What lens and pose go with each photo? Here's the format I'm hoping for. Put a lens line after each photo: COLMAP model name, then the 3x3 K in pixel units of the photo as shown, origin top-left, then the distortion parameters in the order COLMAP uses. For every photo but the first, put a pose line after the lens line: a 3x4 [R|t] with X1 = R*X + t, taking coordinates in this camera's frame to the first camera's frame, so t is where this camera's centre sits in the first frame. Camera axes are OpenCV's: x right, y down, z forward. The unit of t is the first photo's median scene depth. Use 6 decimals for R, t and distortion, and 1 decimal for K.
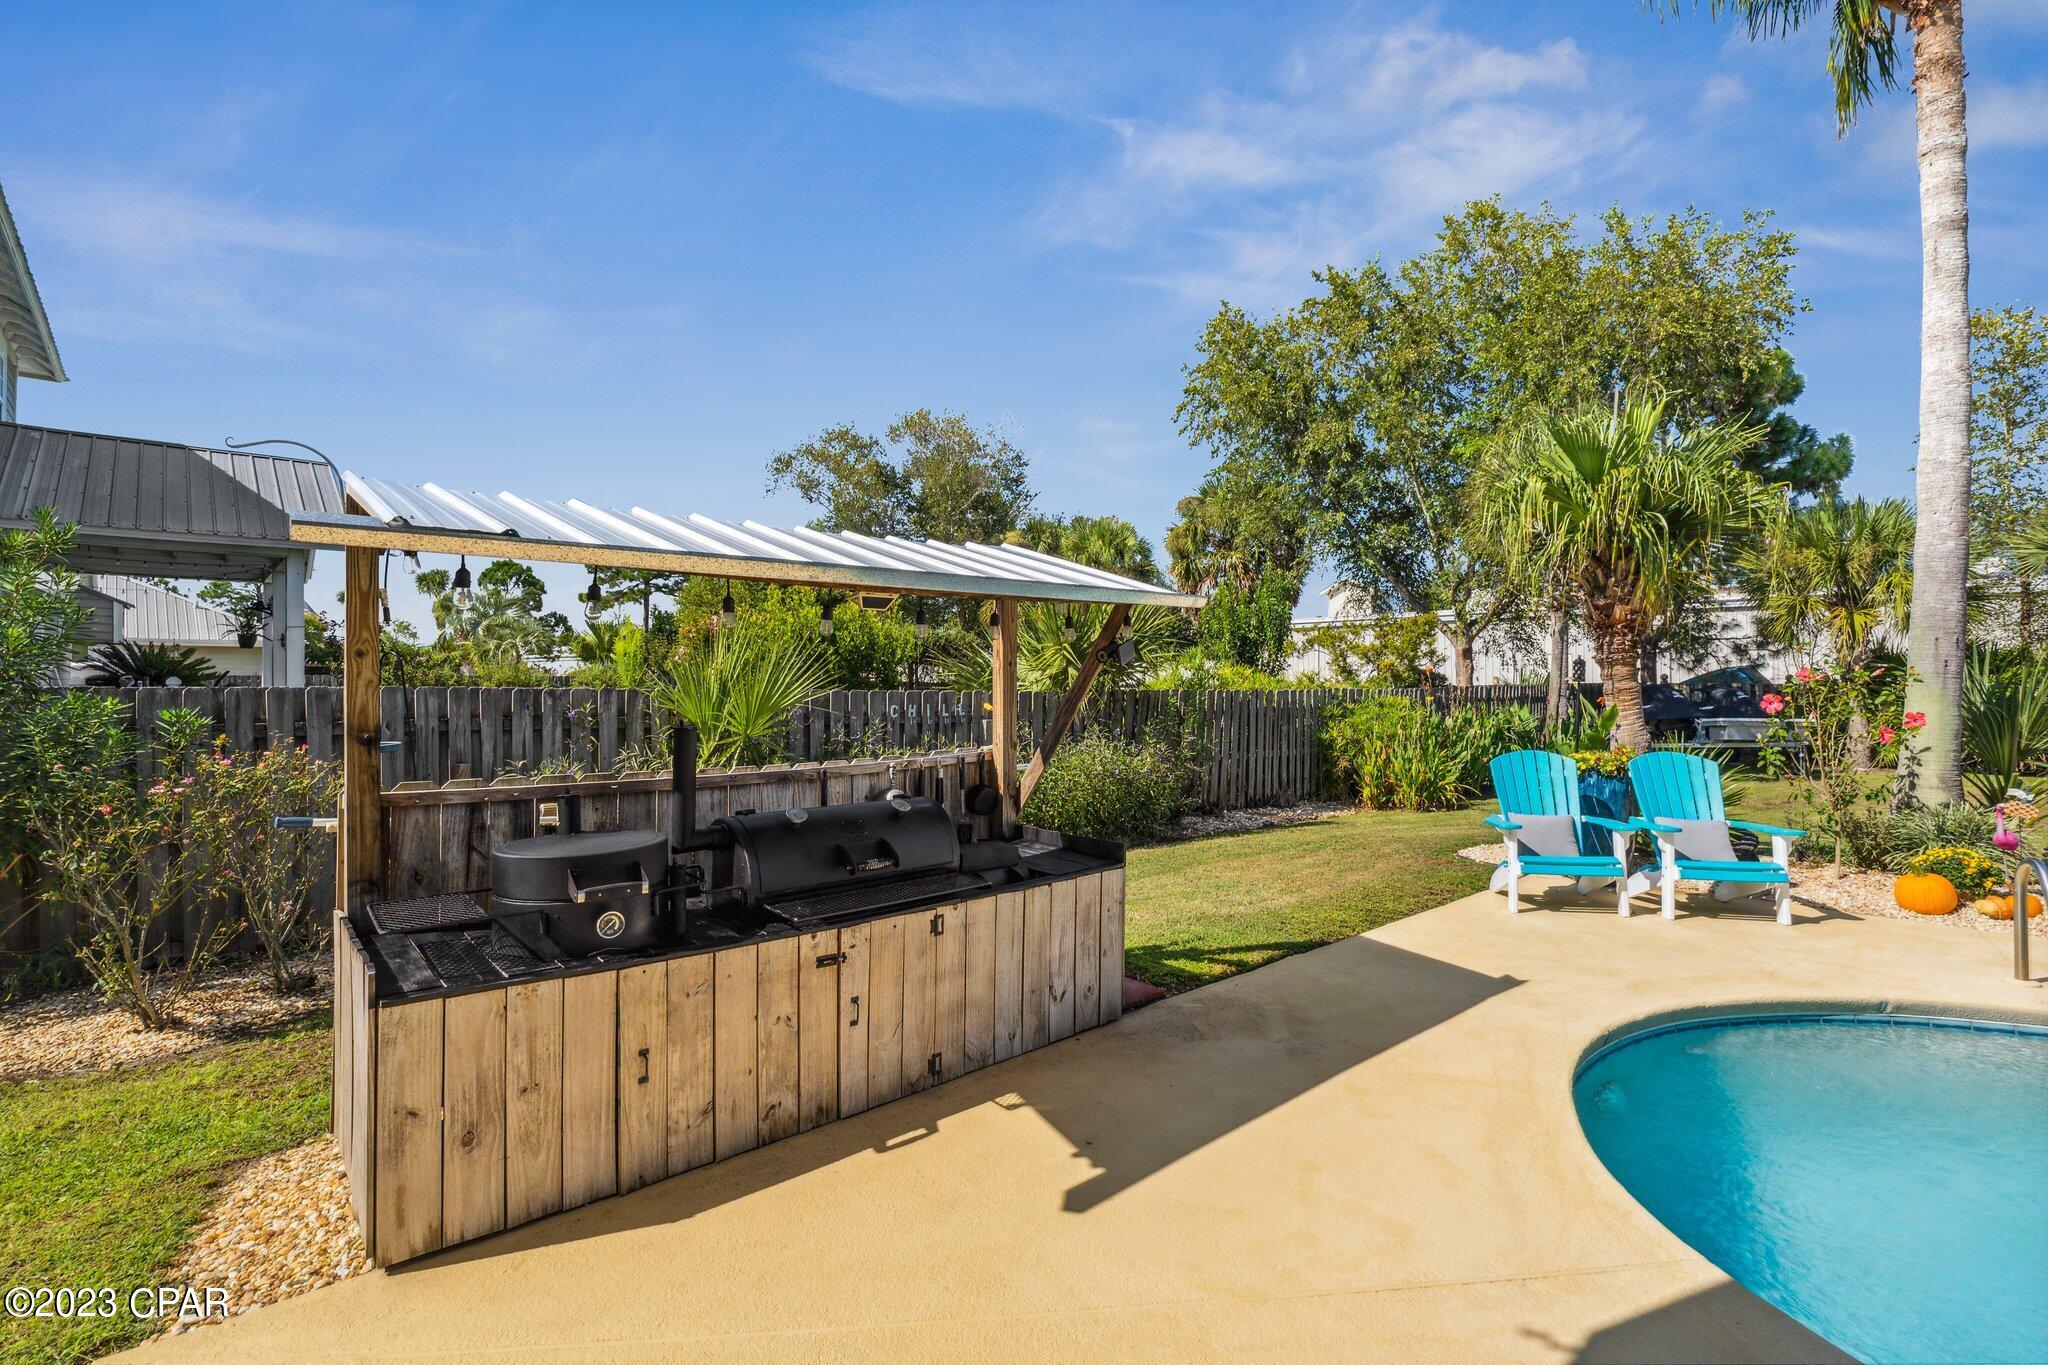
lens RADIAL K [[936.7, 0, 1021.9], [0, 936.7, 676.9], [0, 0, 1]] dist [-0.004848, -0.001163]
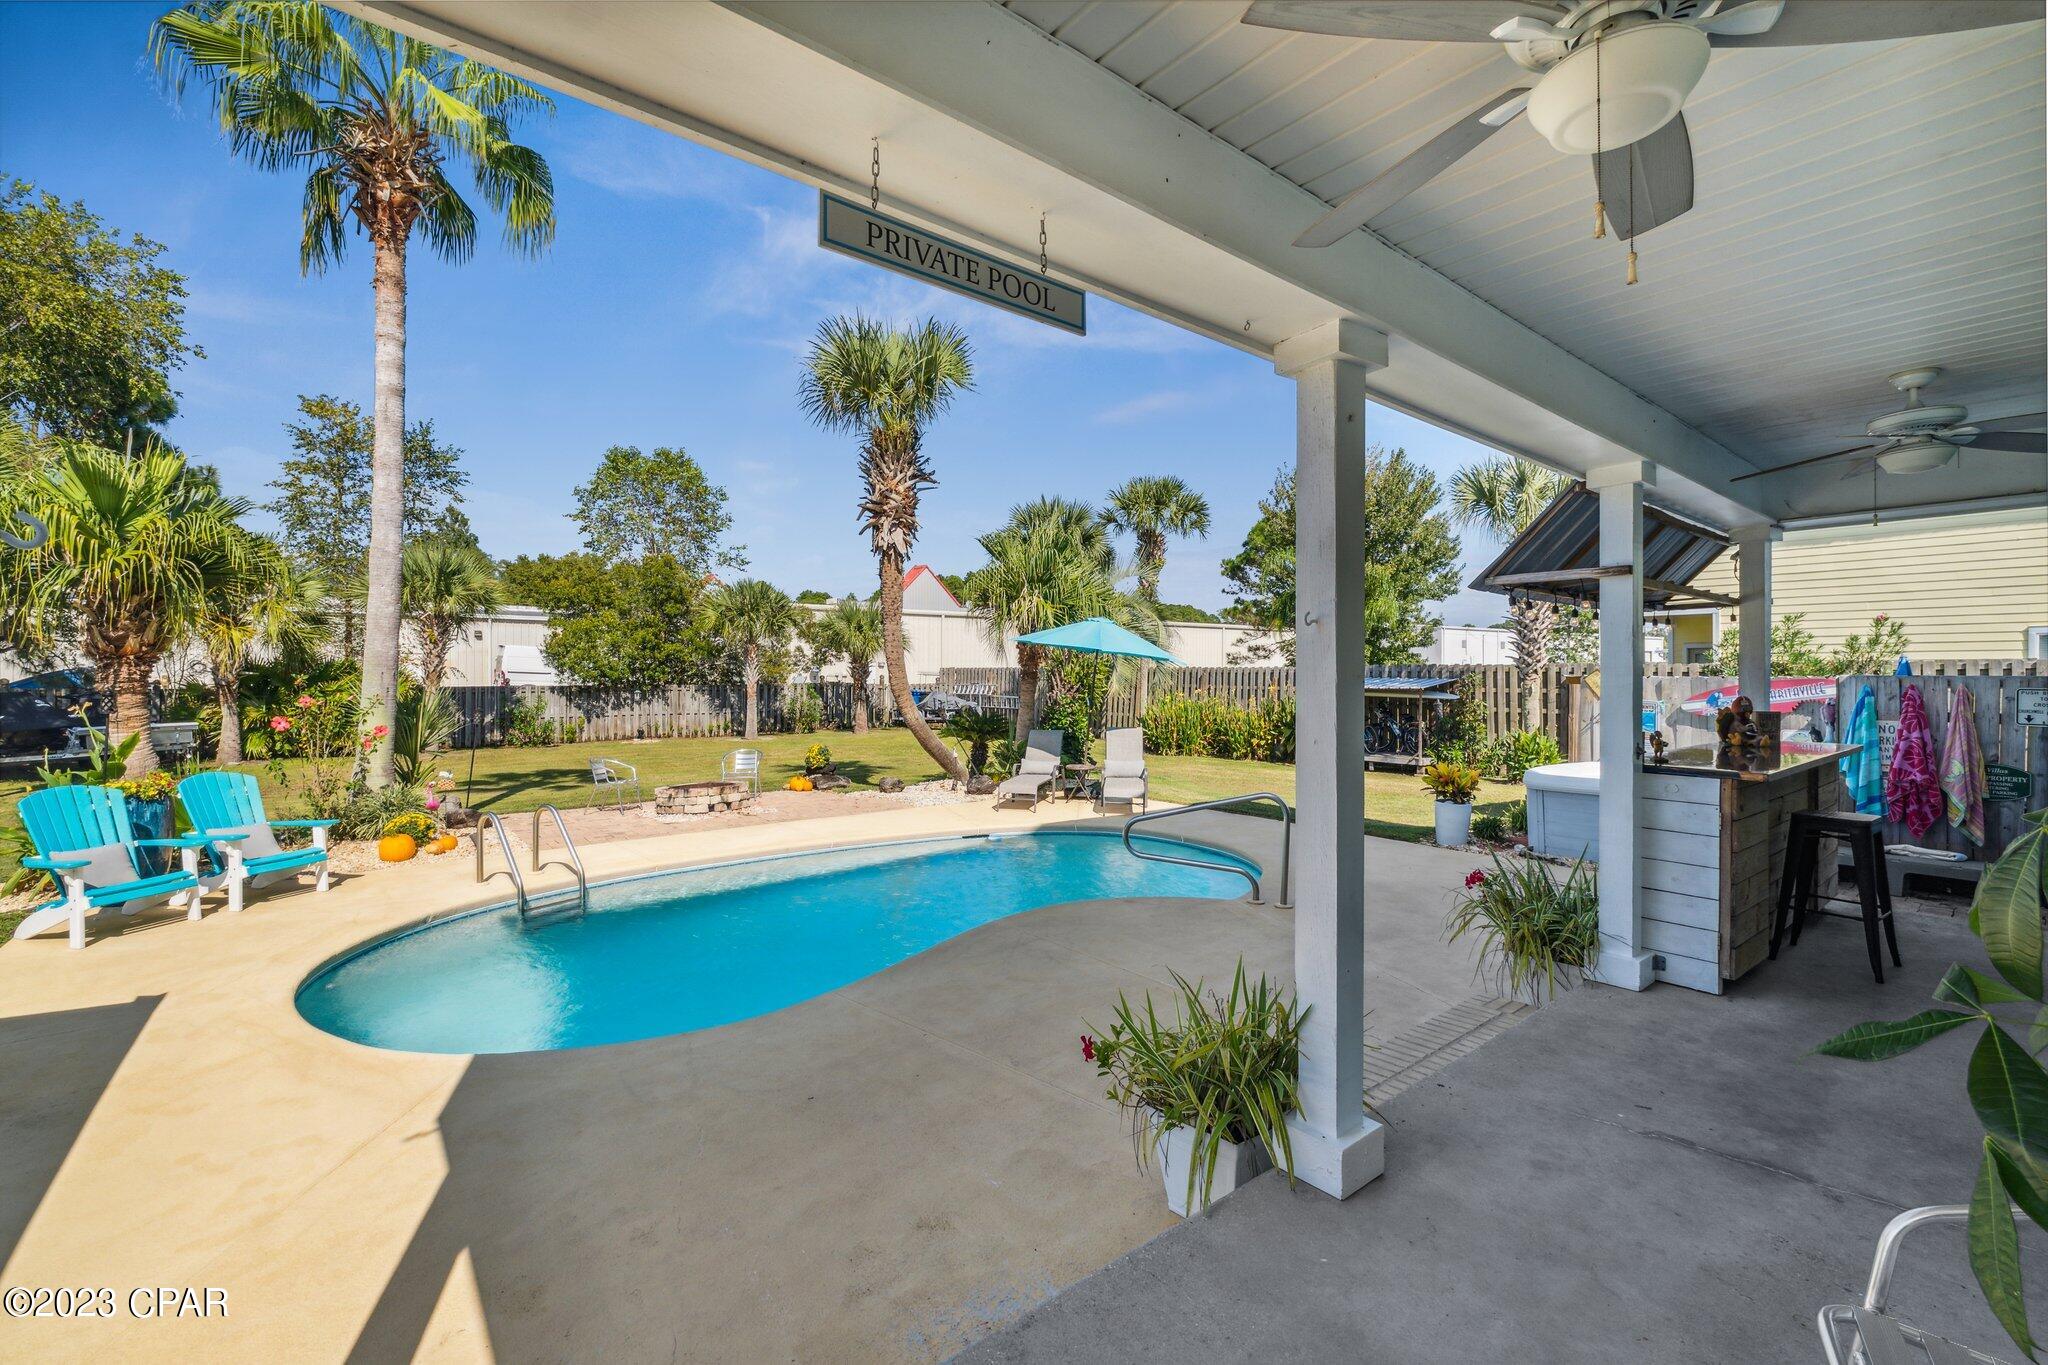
lens RADIAL K [[849.2, 0, 1026.1], [0, 849.2, 671.4], [0, 0, 1]] dist [-0.008471, -0.000347]
pose [[0.034493, 0.005129, 0.999392, -0.312288], [-0.005968, 0.999970, -0.004926, -0.044834], [-0.999387, -0.005794, 0.034522, -0.048642]]
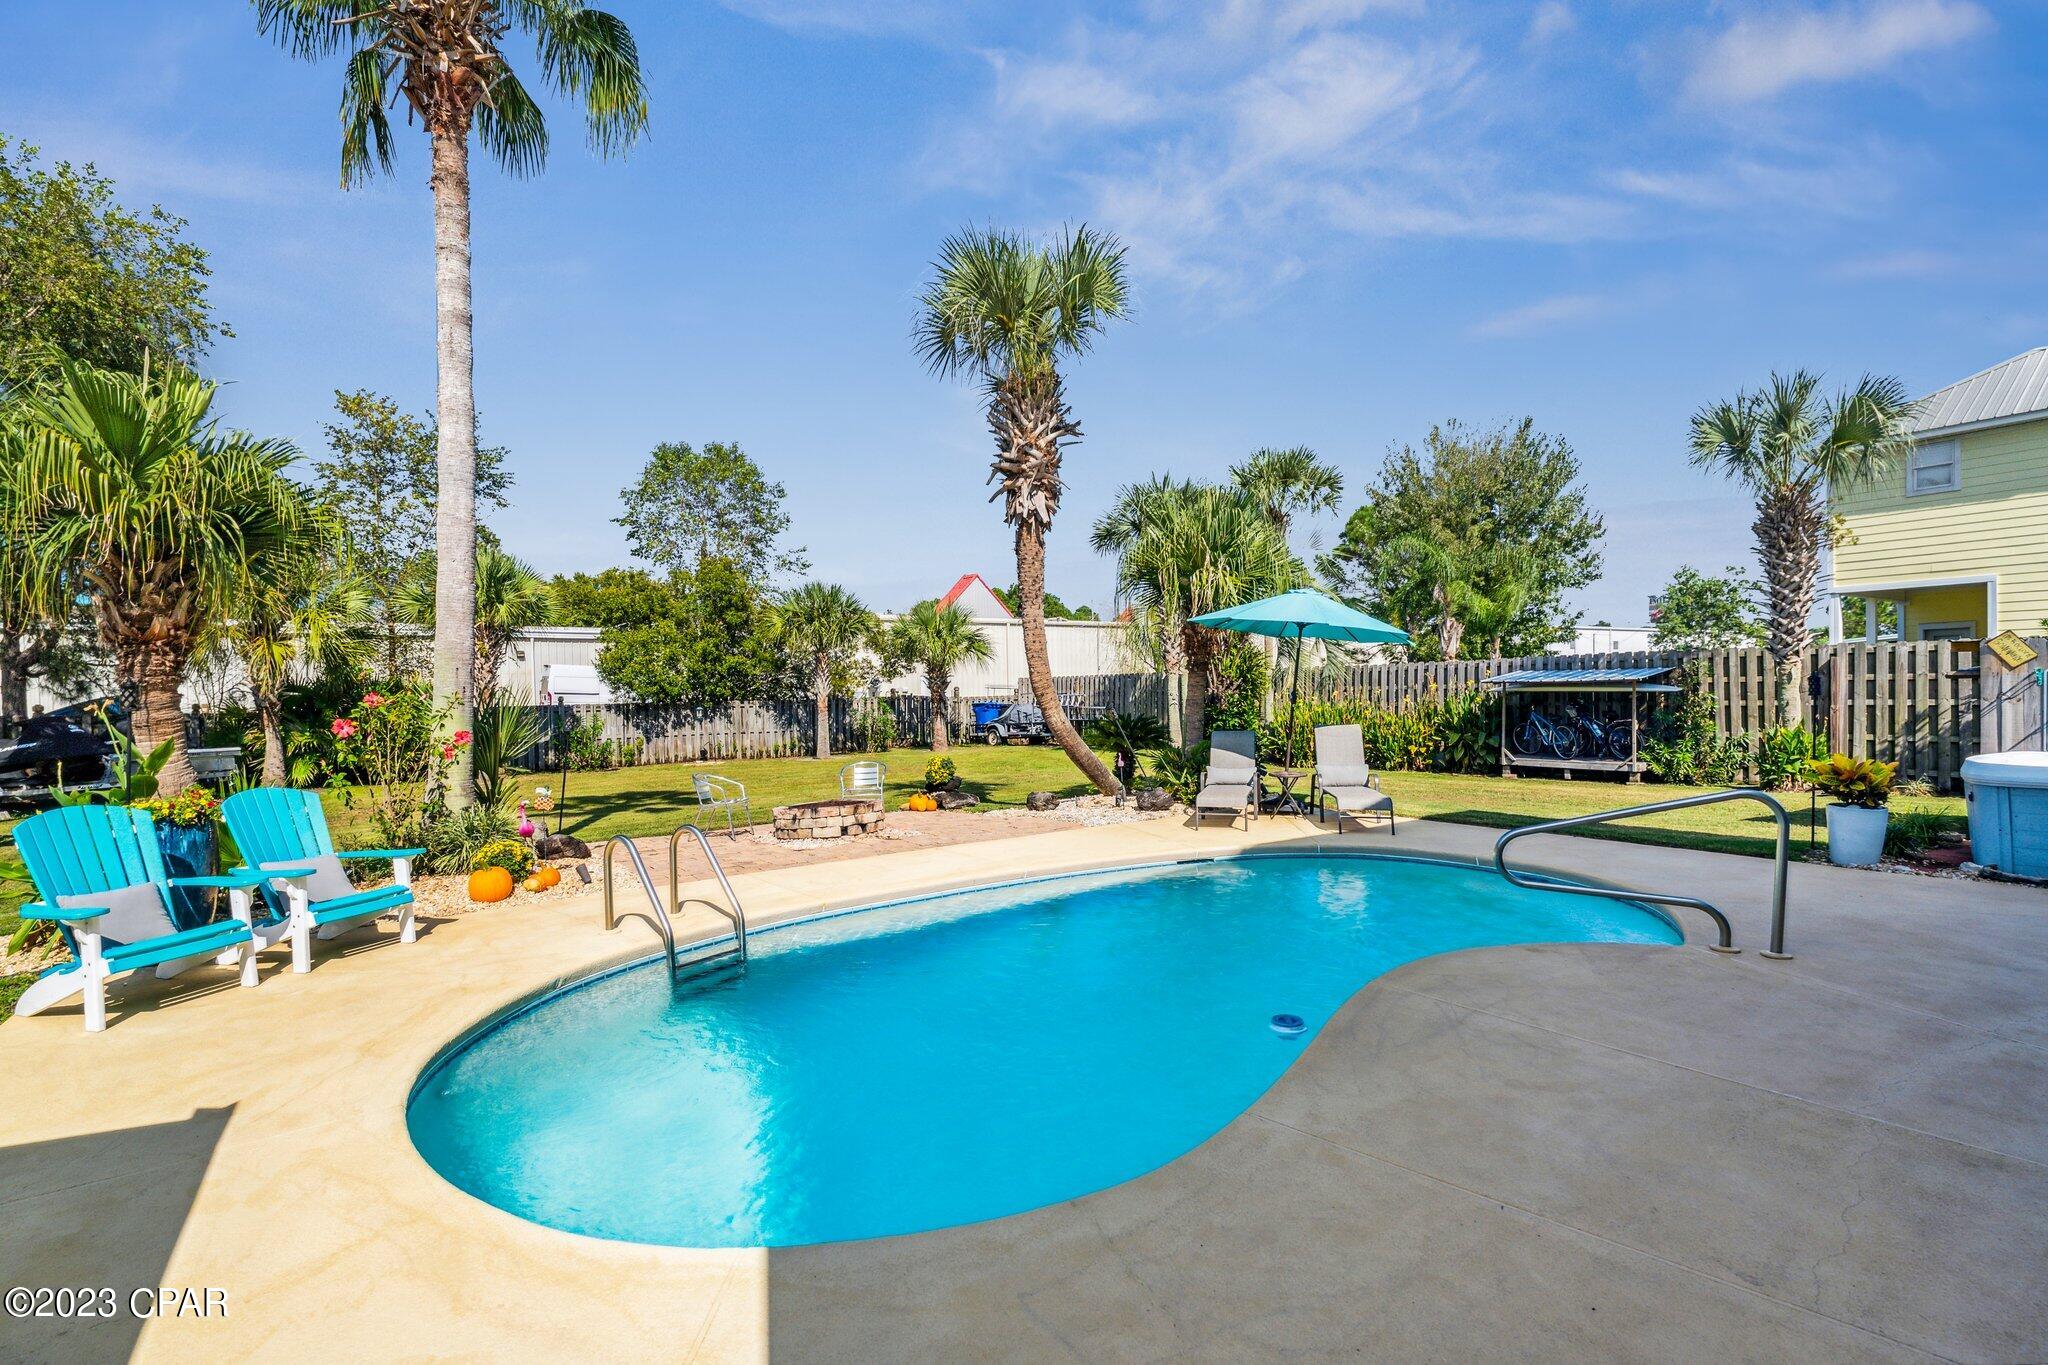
lens RADIAL K [[897.1, 0, 1018.1], [0, 897.1, 704.6], [0, 0, 1]] dist [-0.006459, -0.000430]
pose [[0.092526, -0.012555, 0.995631, -0.078087], [0.015971, 0.999811, 0.011124, 0.003654], [-0.995582, 0.014872, 0.092709, 0.204318]]
